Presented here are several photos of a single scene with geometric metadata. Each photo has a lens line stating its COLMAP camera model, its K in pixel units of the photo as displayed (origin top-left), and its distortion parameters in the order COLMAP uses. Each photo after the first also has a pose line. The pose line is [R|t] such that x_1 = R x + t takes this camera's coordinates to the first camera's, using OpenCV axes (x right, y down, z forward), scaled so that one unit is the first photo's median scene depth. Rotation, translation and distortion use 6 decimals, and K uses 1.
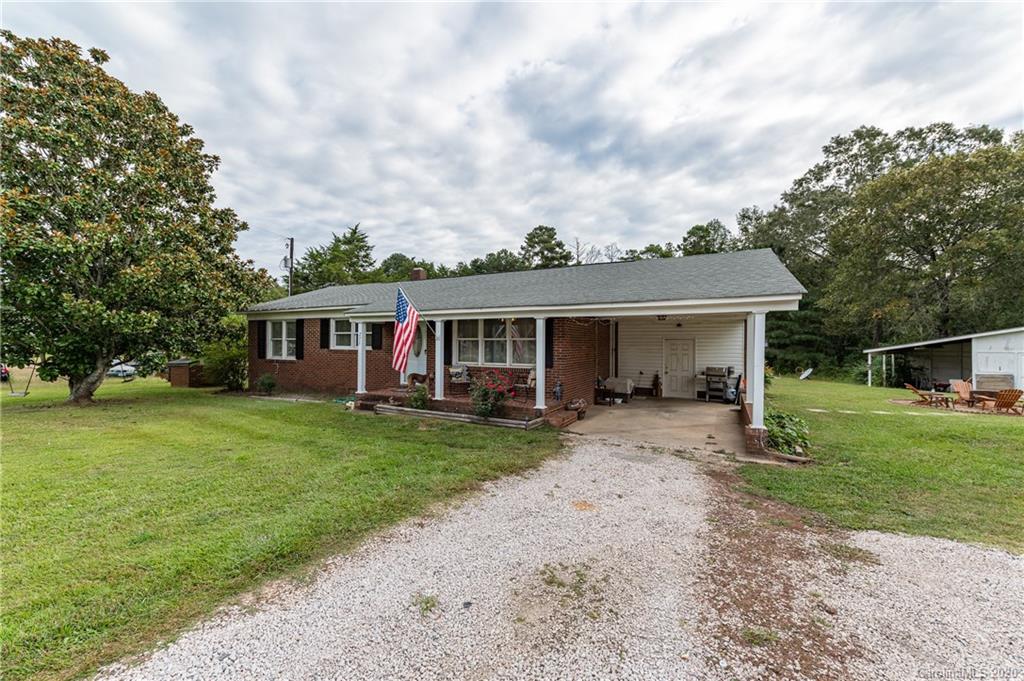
lens RADIAL K [[399.7, 0, 512.9], [0, 399.7, 341.7], [0, 0, 1]] dist [0.015838, -0.000127]
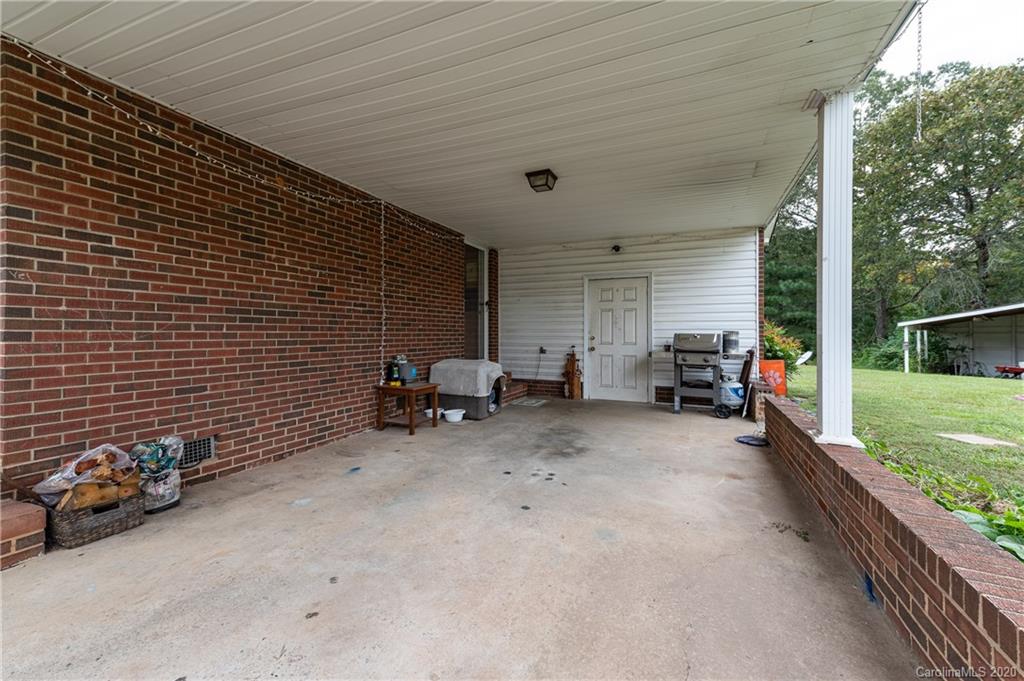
lens RADIAL K [[354.2, 0, 505.1], [0, 354.2, 339.8], [0, 0, 1]] dist [0.013317, 0.000006]
pose [[0.999889, -0.011606, -0.009291, 0.287651], [0.011676, 0.999904, 0.007462, 0.063014], [0.009204, -0.007569, 0.999929, 0.582425]]
